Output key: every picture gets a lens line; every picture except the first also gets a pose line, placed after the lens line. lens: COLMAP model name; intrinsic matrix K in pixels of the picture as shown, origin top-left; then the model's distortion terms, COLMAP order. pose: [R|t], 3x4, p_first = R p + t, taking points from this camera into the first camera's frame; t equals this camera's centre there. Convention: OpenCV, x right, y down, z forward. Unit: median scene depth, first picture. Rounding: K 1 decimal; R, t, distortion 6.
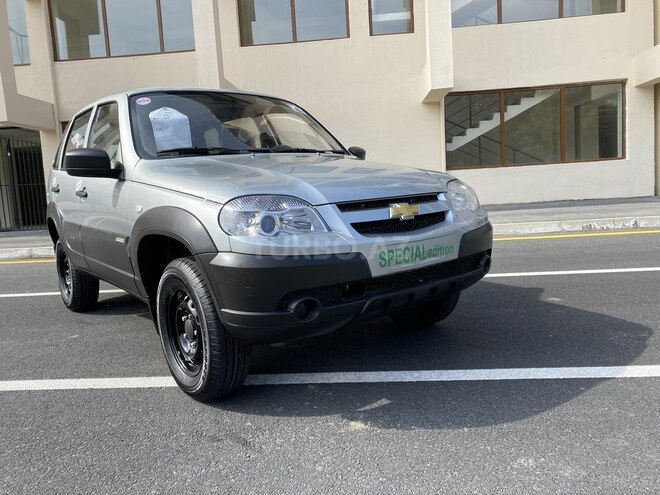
lens RADIAL K [[495.7, 0, 319.7], [0, 495.7, 247.5], [0, 0, 1]] dist [-0.002783, 0.002011]
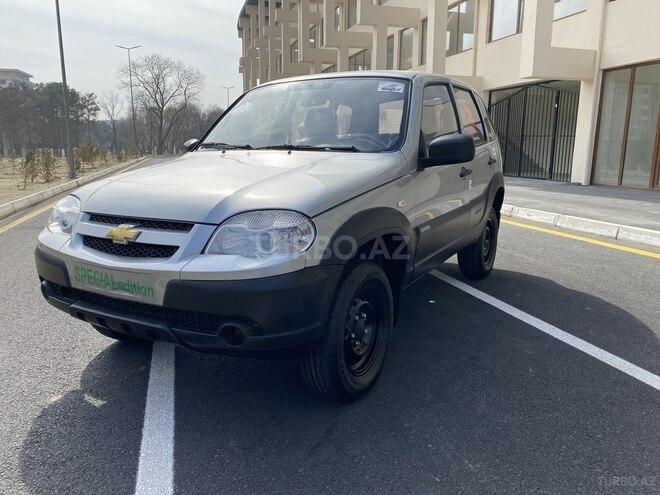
lens RADIAL K [[495.7, 0, 319.7], [0, 495.7, 247.5], [0, 0, 1]] dist [-0.002783, 0.002011]
pose [[0.371997, 0.241630, -0.896233, 0.225877], [-0.135373, 0.969324, 0.205147, -0.057140], [0.918309, 0.045011, 0.393296, 0.190642]]
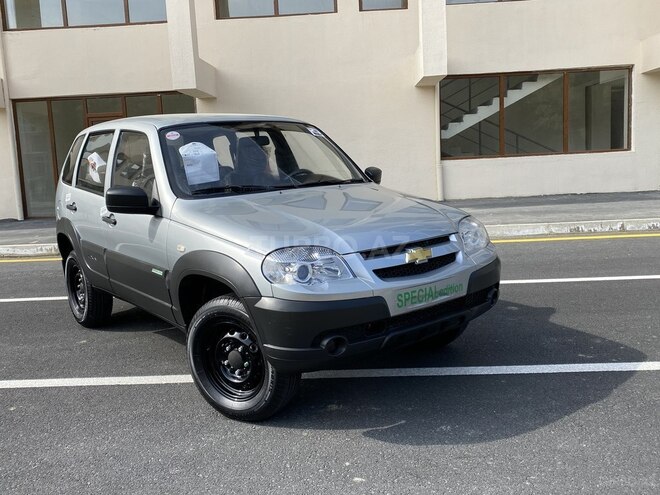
lens RADIAL K [[582.4, 0, 328.1], [0, 582.4, 256.4], [0, 0, 1]] dist [0.001728, -0.010319]
pose [[0.998991, 0.005072, 0.044630, -0.001588], [-0.006705, 0.999310, 0.036521, -0.017158], [-0.044414, -0.036784, 0.998336, -0.087459]]
